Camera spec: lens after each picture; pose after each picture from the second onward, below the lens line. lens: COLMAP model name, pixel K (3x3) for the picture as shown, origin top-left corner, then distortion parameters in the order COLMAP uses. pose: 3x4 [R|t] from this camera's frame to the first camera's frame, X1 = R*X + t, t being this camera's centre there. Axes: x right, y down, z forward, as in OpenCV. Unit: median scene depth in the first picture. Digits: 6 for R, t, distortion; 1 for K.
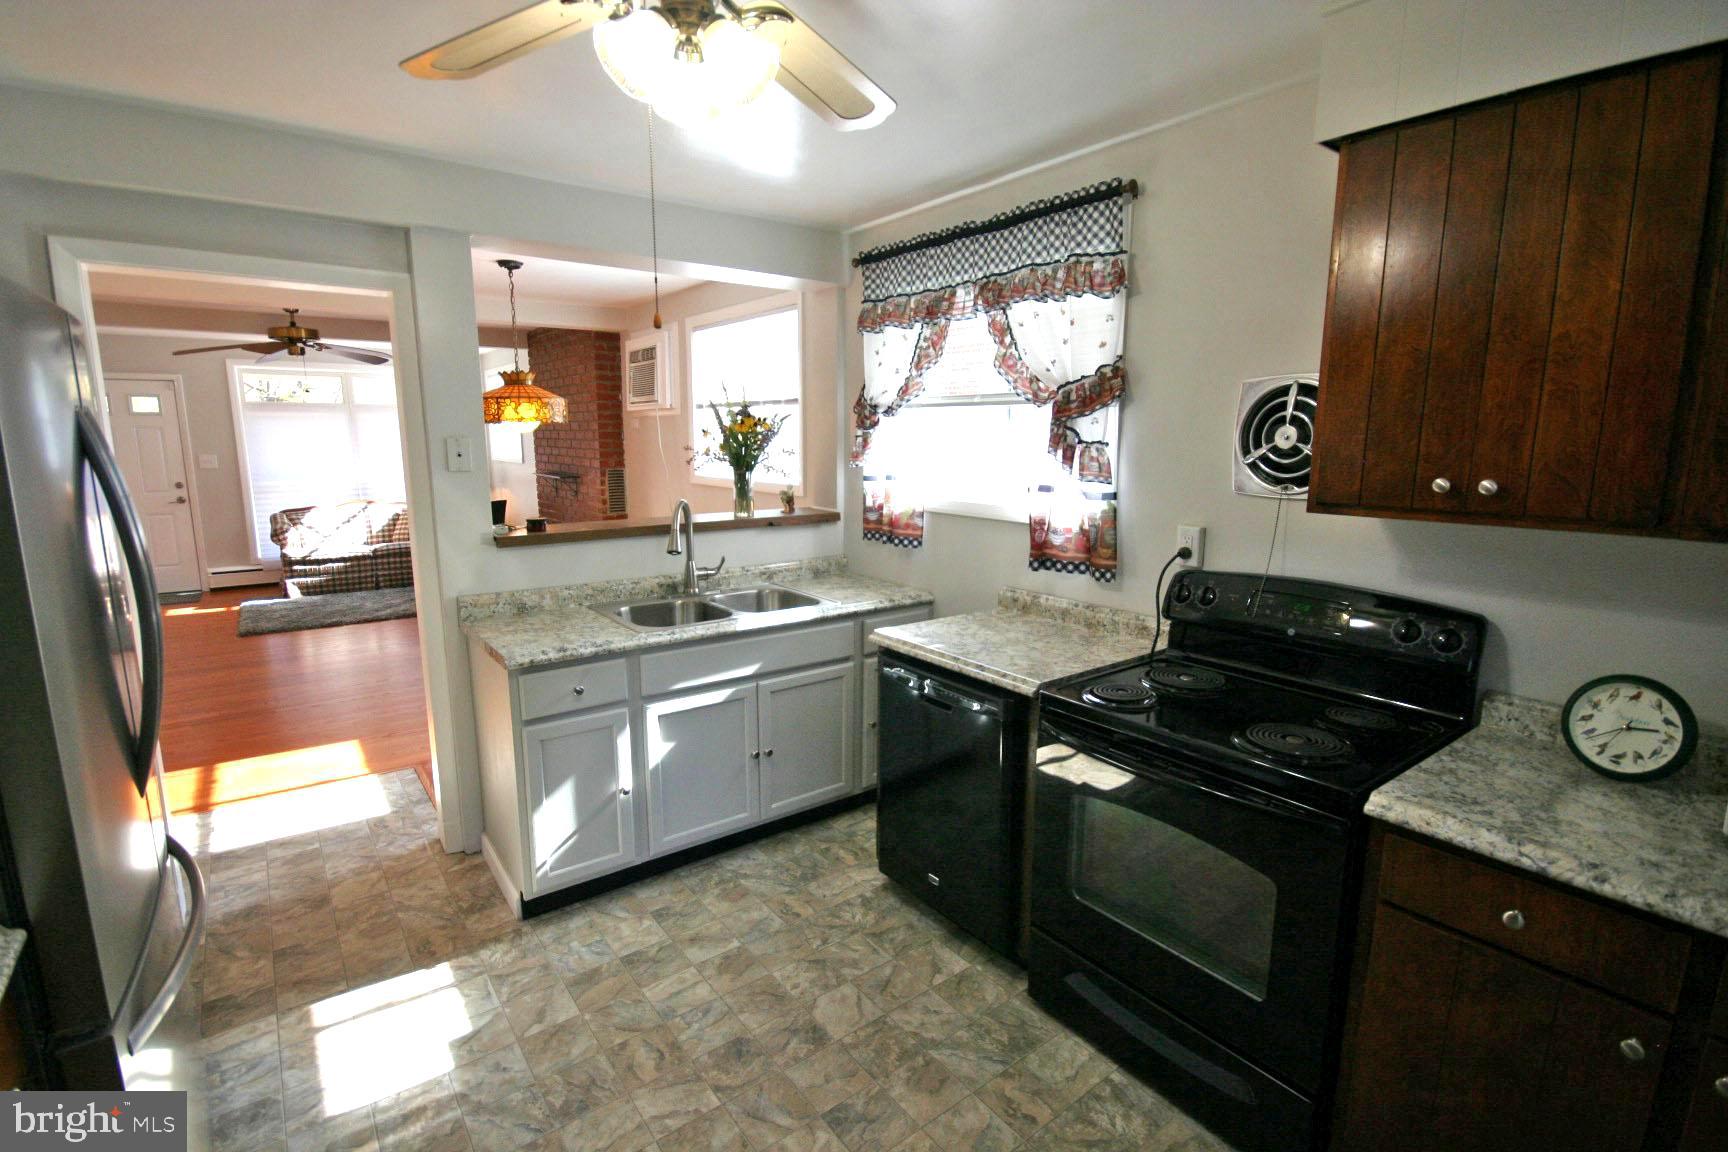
lens RADIAL K [[796.0, 0, 860.7], [0, 796.0, 569.3], [0, 0, 1]] dist [-0.013047, 0.001610]
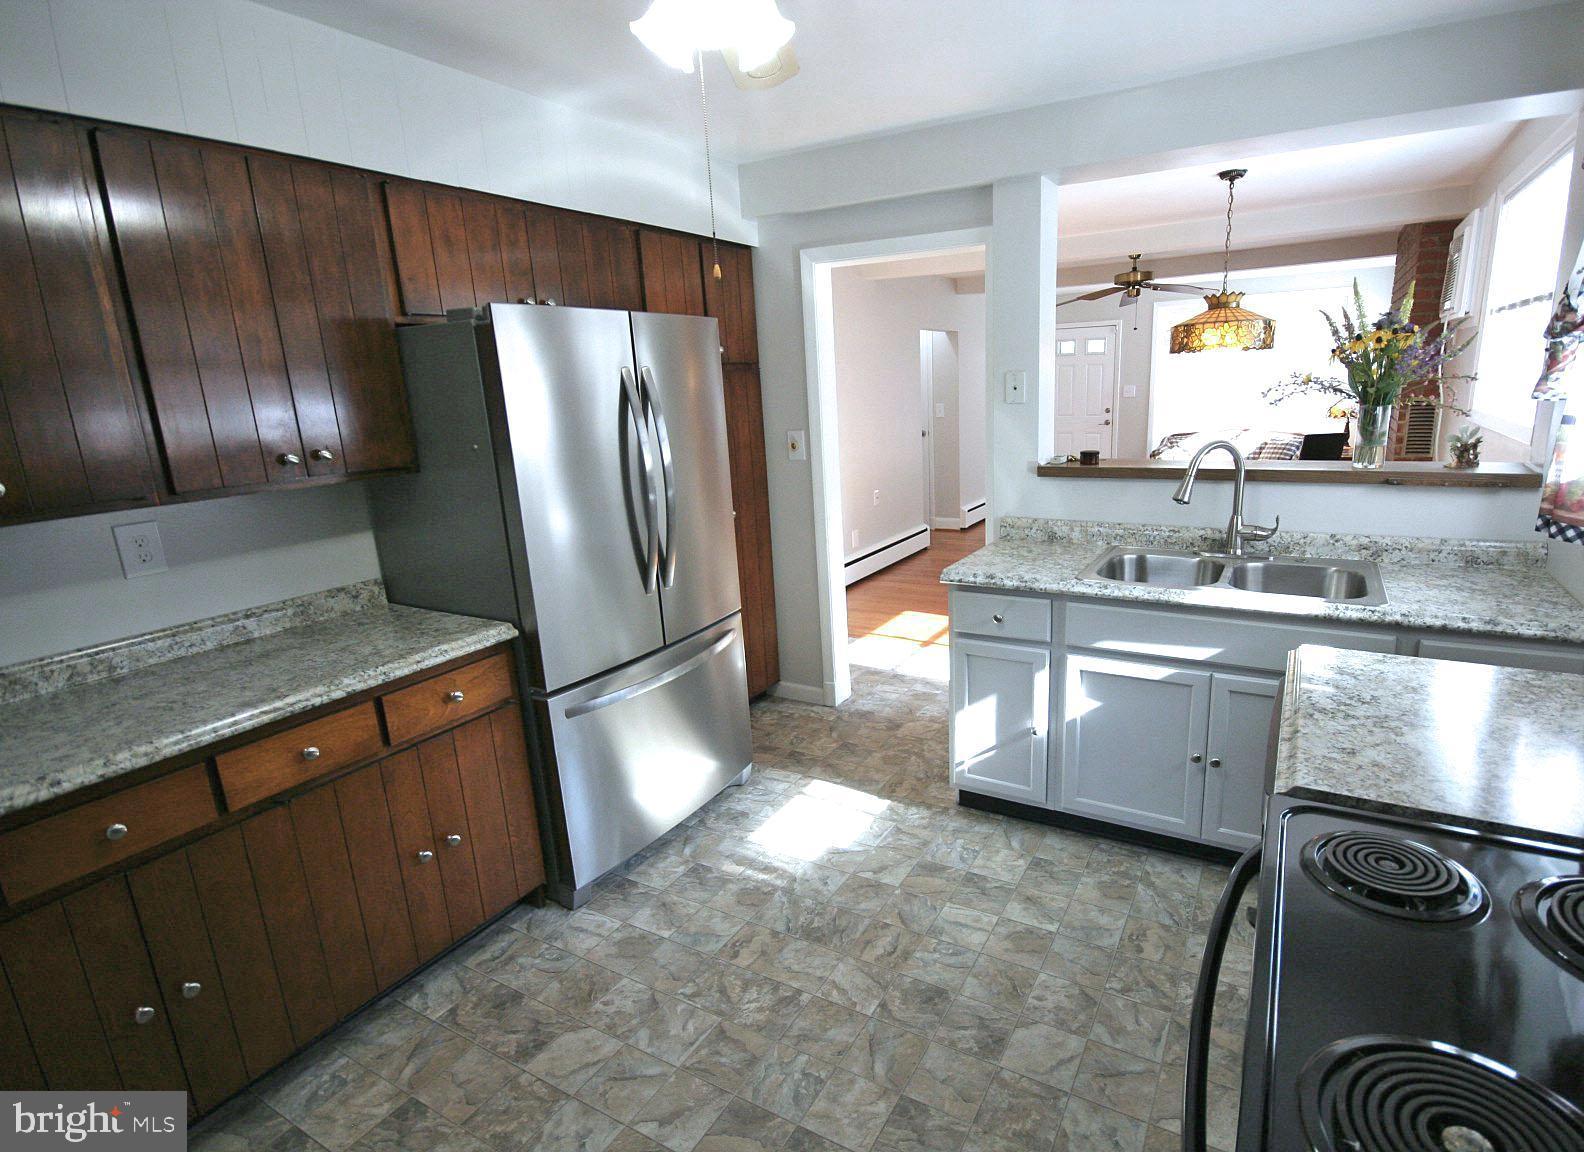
lens RADIAL K [[803.3, 0, 871.6], [0, 803.3, 570.5], [0, 0, 1]] dist [-0.001792, 0.000114]
pose [[0.410650, 0.192226, -0.891300, 0.456642], [-0.112937, 0.980720, 0.159478, -0.052681], [0.904772, 0.035171, 0.424442, 0.362742]]
